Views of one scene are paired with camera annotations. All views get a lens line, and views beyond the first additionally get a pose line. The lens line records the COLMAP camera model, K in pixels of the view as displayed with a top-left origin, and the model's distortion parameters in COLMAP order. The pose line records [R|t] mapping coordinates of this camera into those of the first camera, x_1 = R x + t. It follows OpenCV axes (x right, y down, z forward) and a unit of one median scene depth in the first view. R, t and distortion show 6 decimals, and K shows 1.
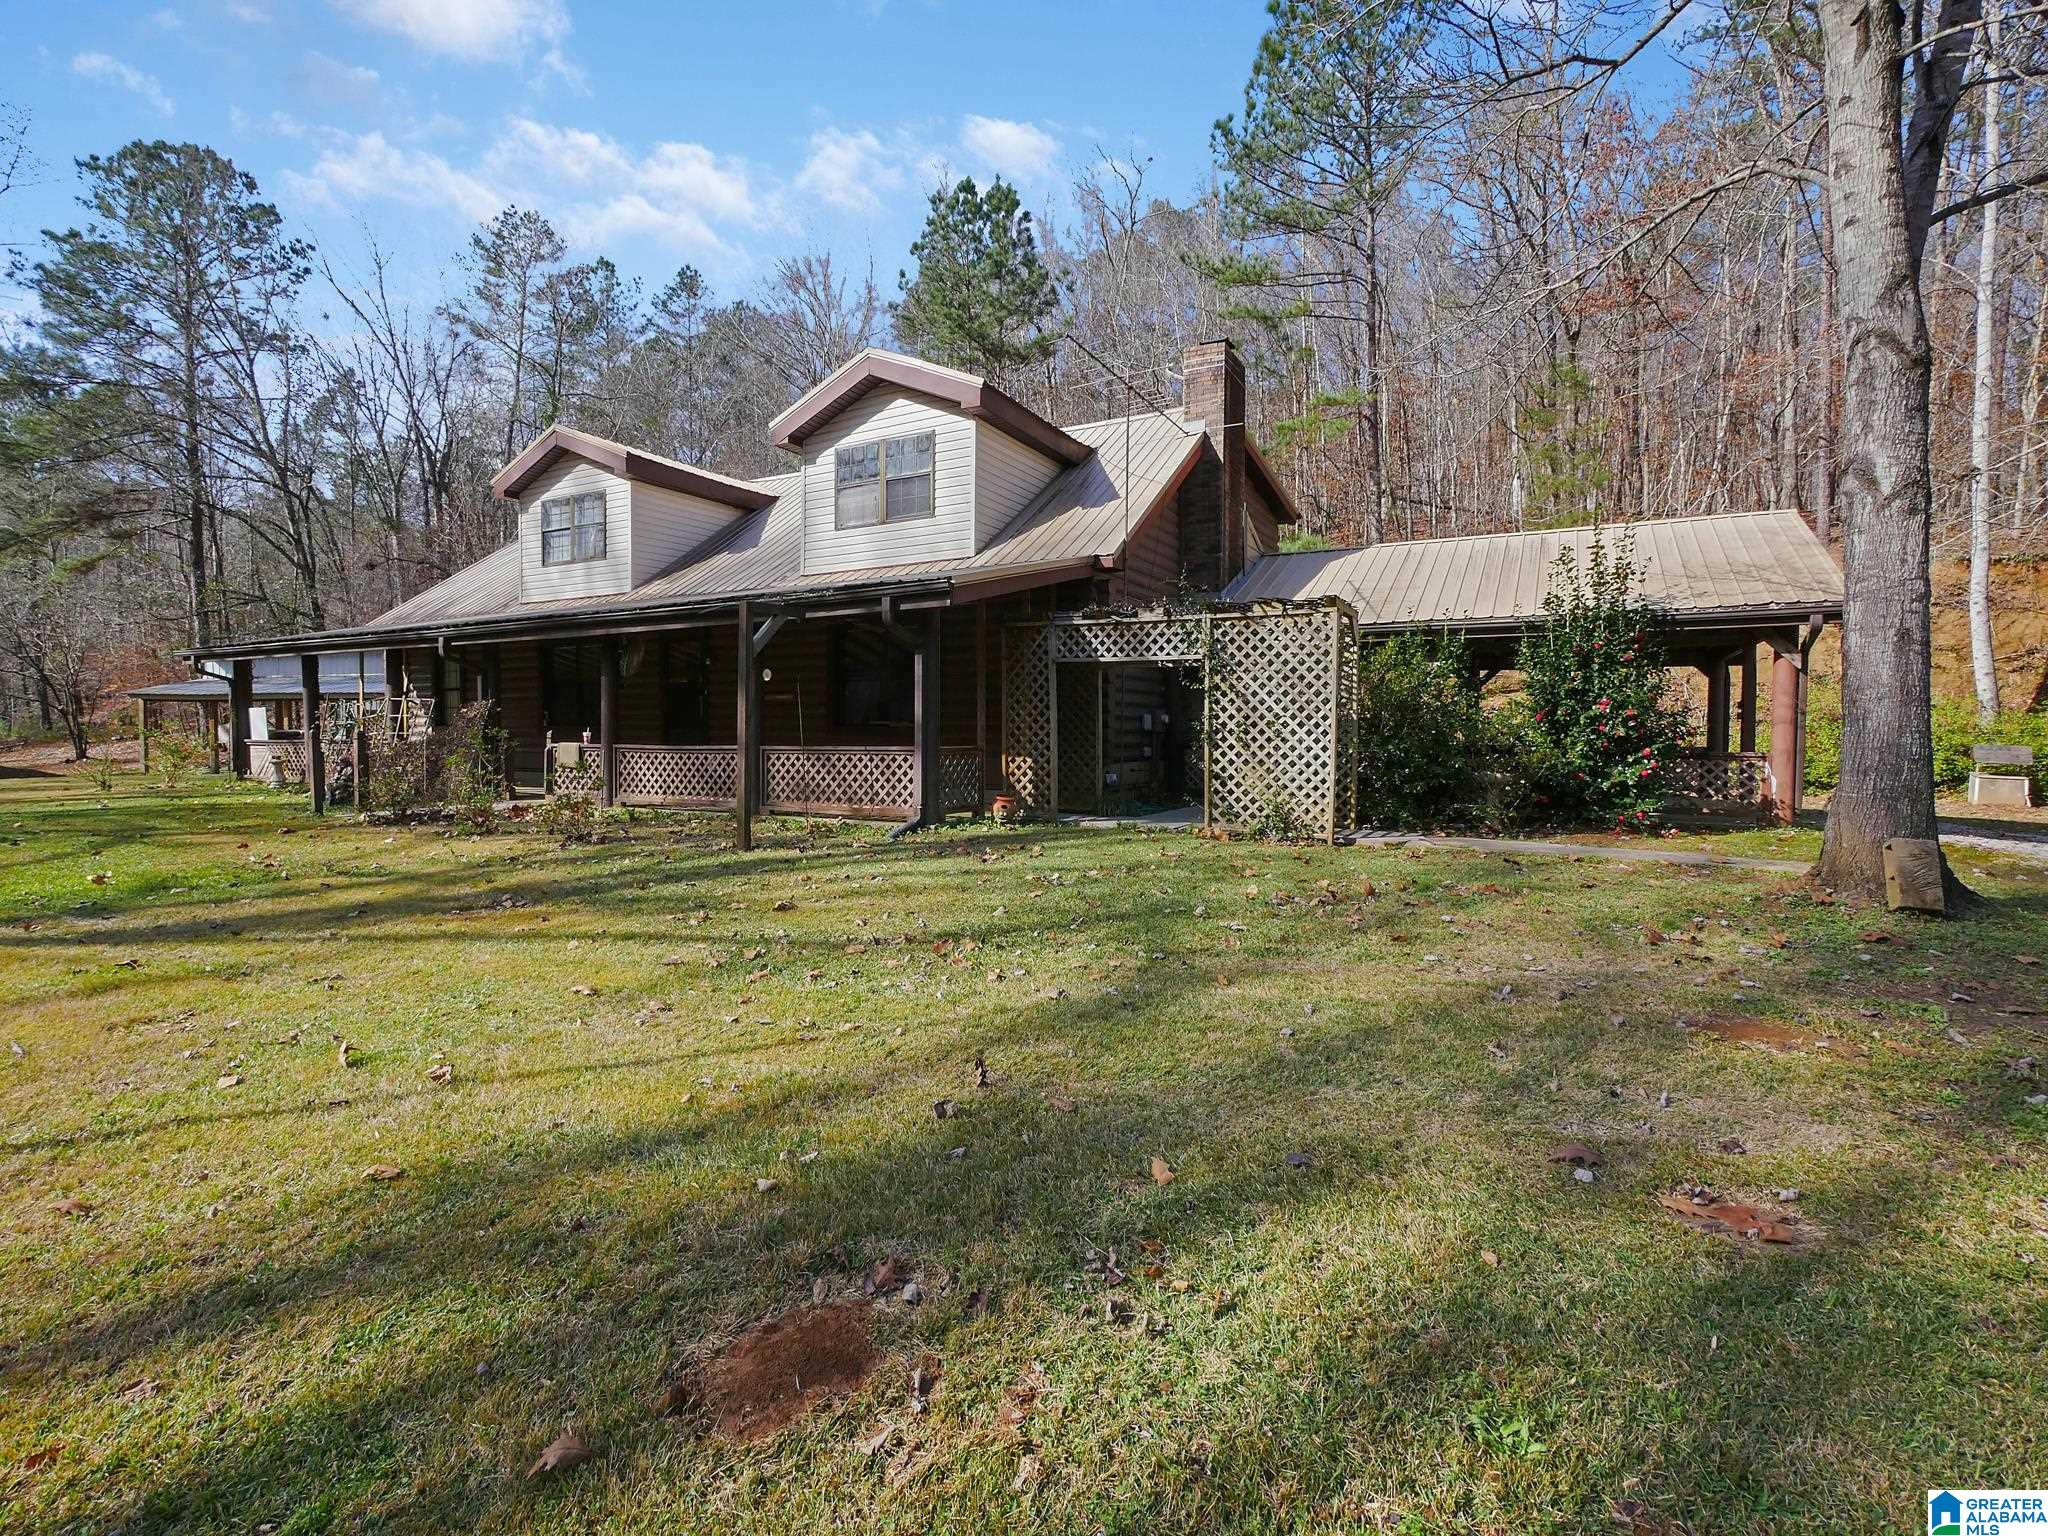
lens RADIAL K [[942.2, 0, 1019.2], [0, 942.2, 758.9], [0, 0, 1]] dist [-0.001807, -0.000144]
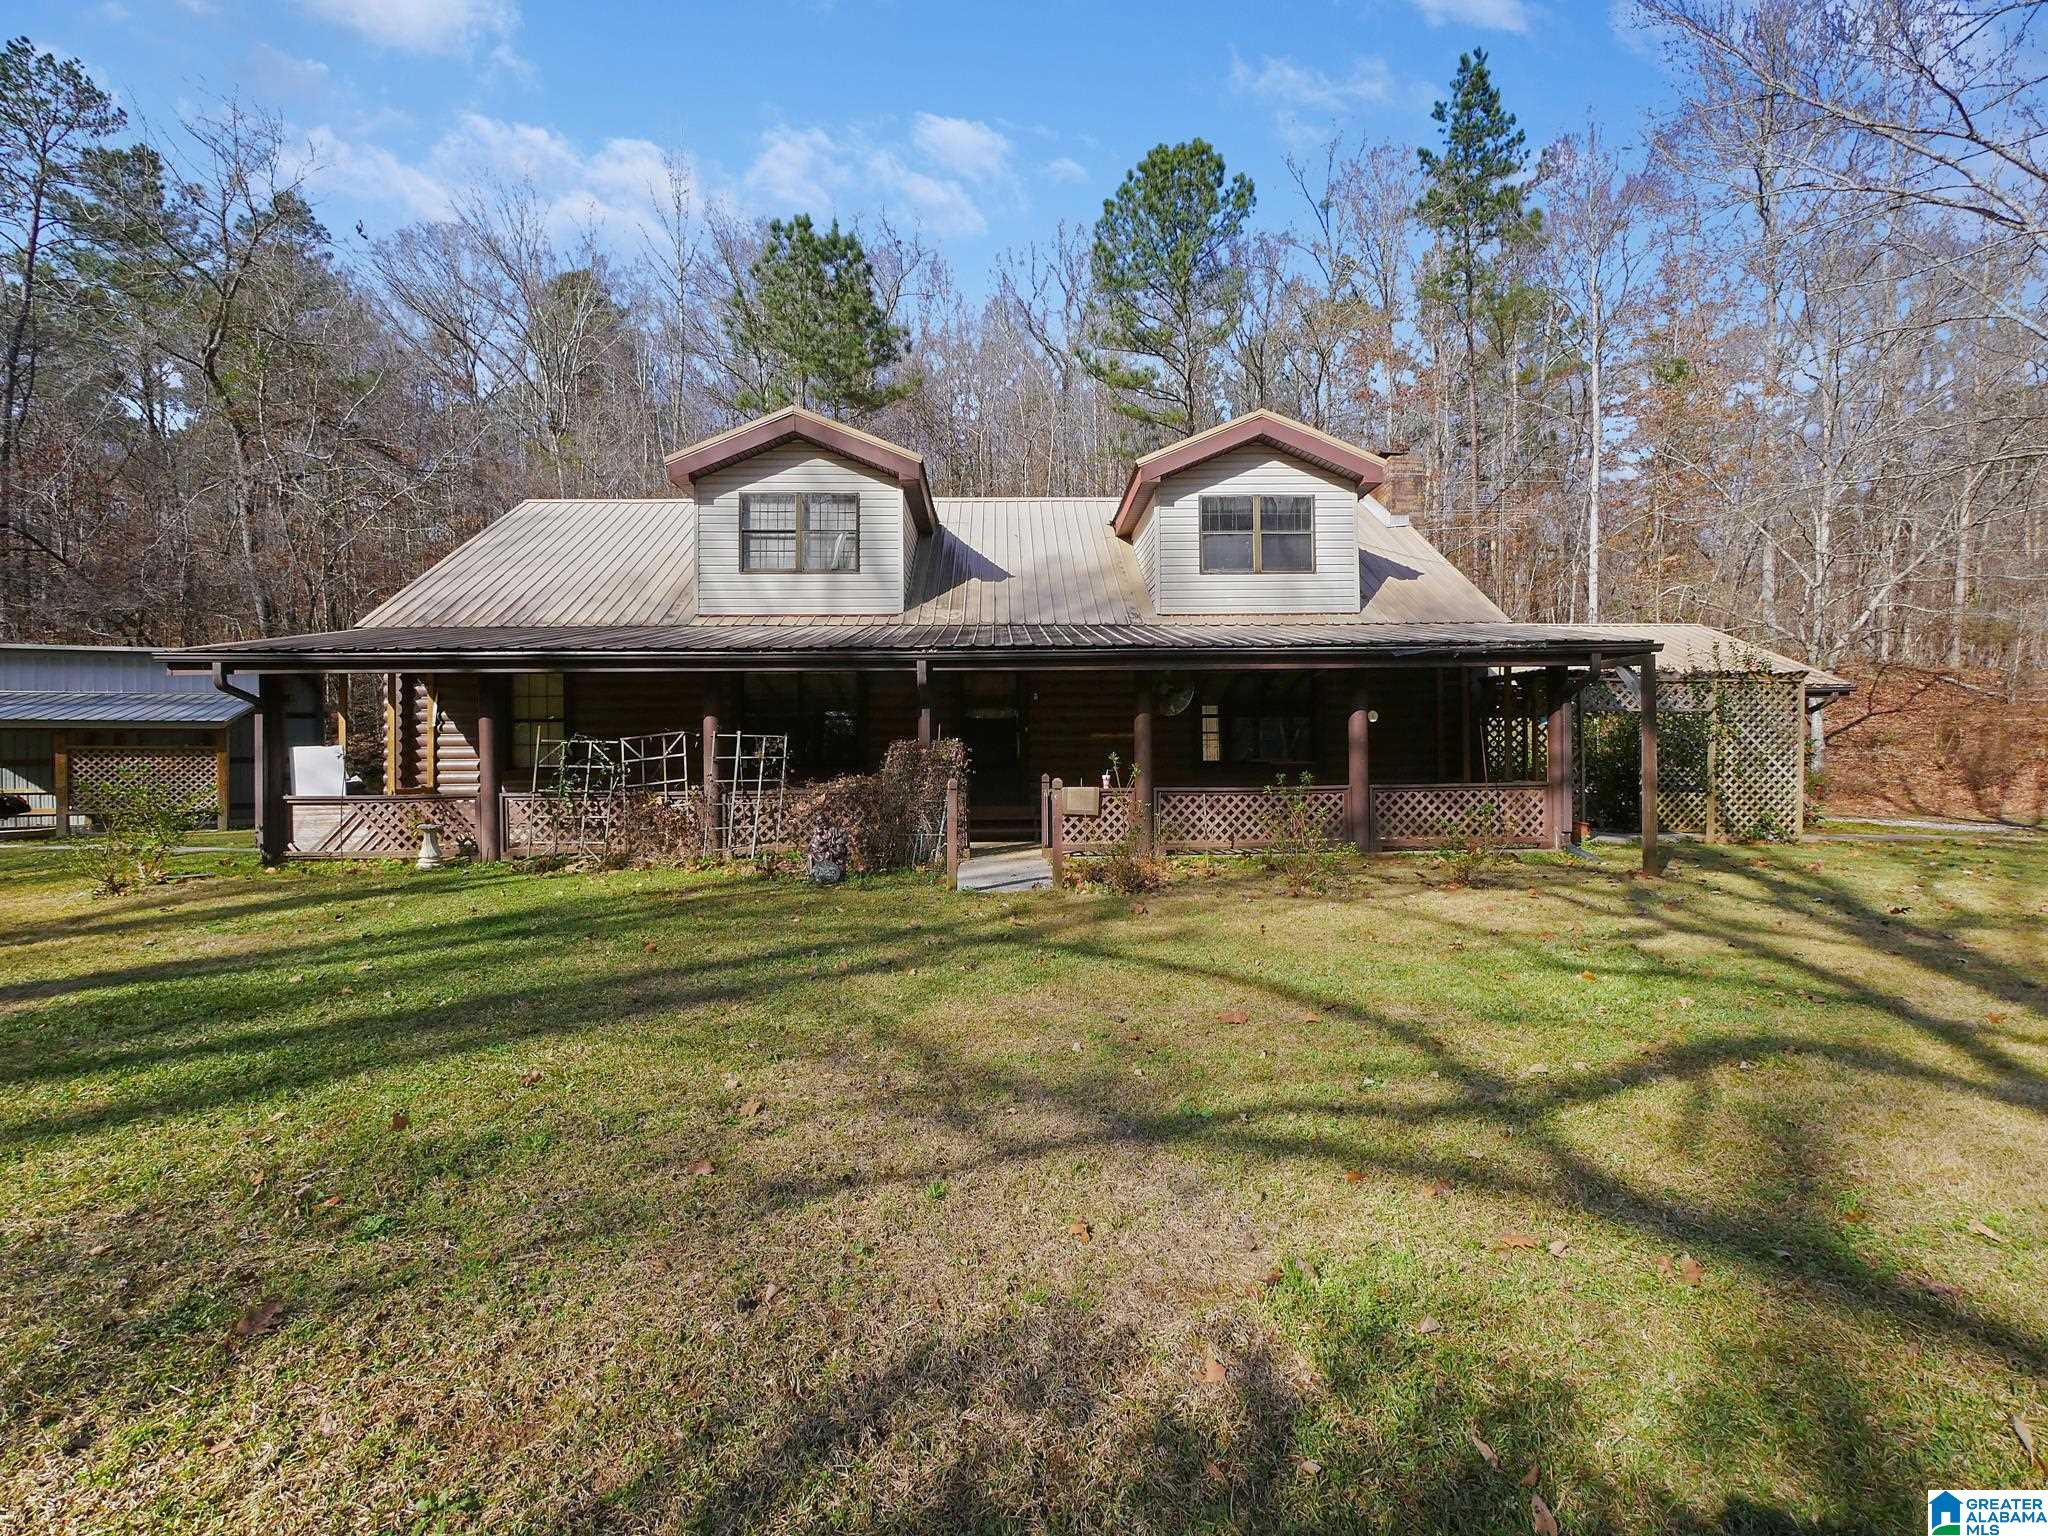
lens RADIAL K [[865.7, 0, 1028.4], [0, 865.7, 759.1], [0, 0, 1]] dist [-0.004666, -0.000371]
pose [[0.855584, -0.008792, 0.517590, -0.847159], [0.028519, 0.999138, -0.030170, -0.019151], [-0.516878, 0.040574, 0.855097, 0.304838]]
